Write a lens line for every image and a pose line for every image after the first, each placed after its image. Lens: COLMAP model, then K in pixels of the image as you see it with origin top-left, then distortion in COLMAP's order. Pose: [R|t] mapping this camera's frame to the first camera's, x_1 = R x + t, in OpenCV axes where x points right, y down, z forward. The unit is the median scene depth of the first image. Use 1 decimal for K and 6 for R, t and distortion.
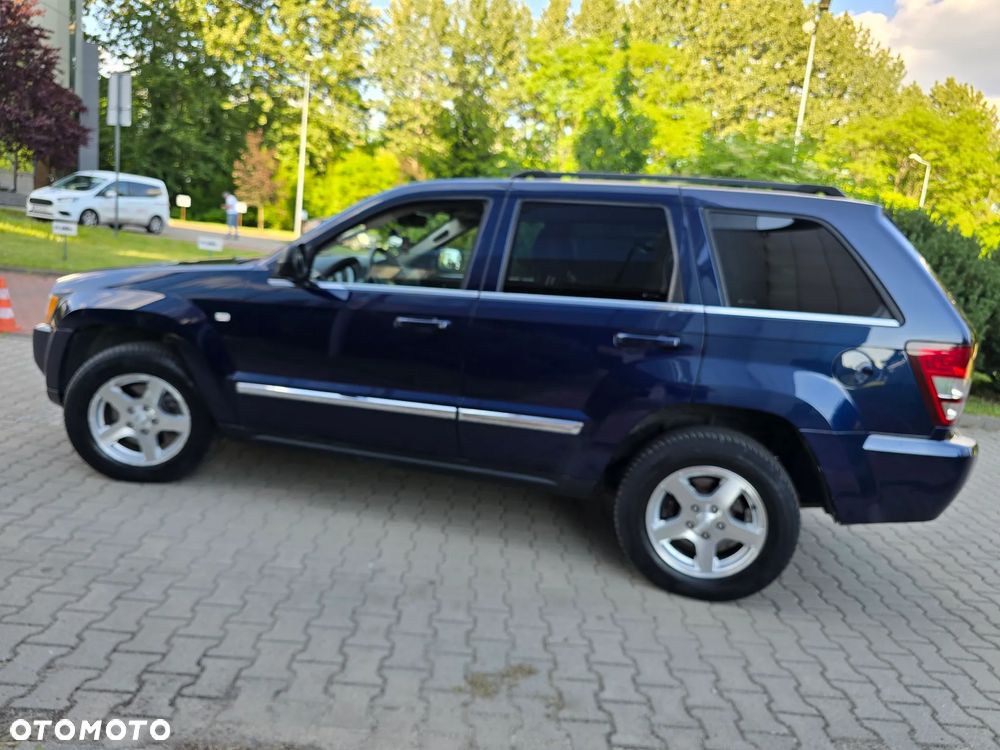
lens RADIAL K [[685.4, 0, 504.4], [0, 685.4, 362.1], [0, 0, 1]] dist [0.008209, -0.006975]
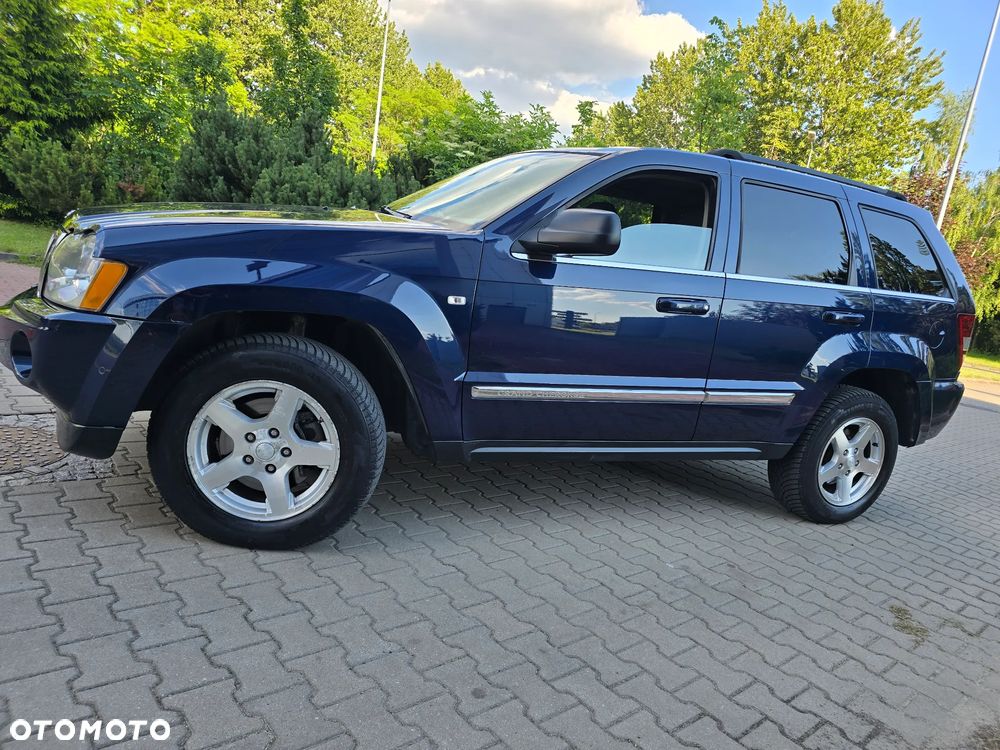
lens RADIAL K [[673.2, 0, 504.7], [0, 673.2, 378.5], [0, 0, 1]] dist [0.045499, -0.031954]
pose [[0.770042, -0.087652, 0.631943, -0.861696], [0.026541, 0.994061, 0.105537, -0.057729], [-0.637440, -0.064496, 0.767796, 0.414949]]
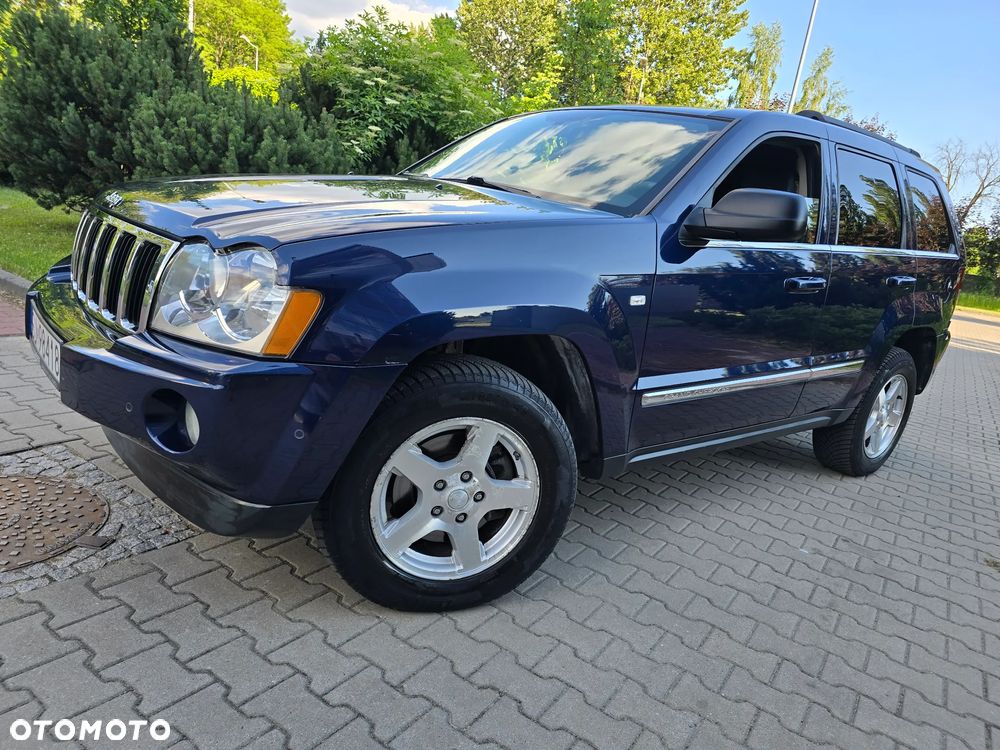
lens RADIAL K [[681.2, 0, 499.2], [0, 681.2, 375.8], [0, 0, 1]] dist [0.037750, -0.023560]
pose [[0.590490, -0.201777, 0.781414, -1.032917], [0.049643, 0.975489, 0.214378, -0.143481], [-0.805516, -0.087796, 0.586033, 0.746366]]
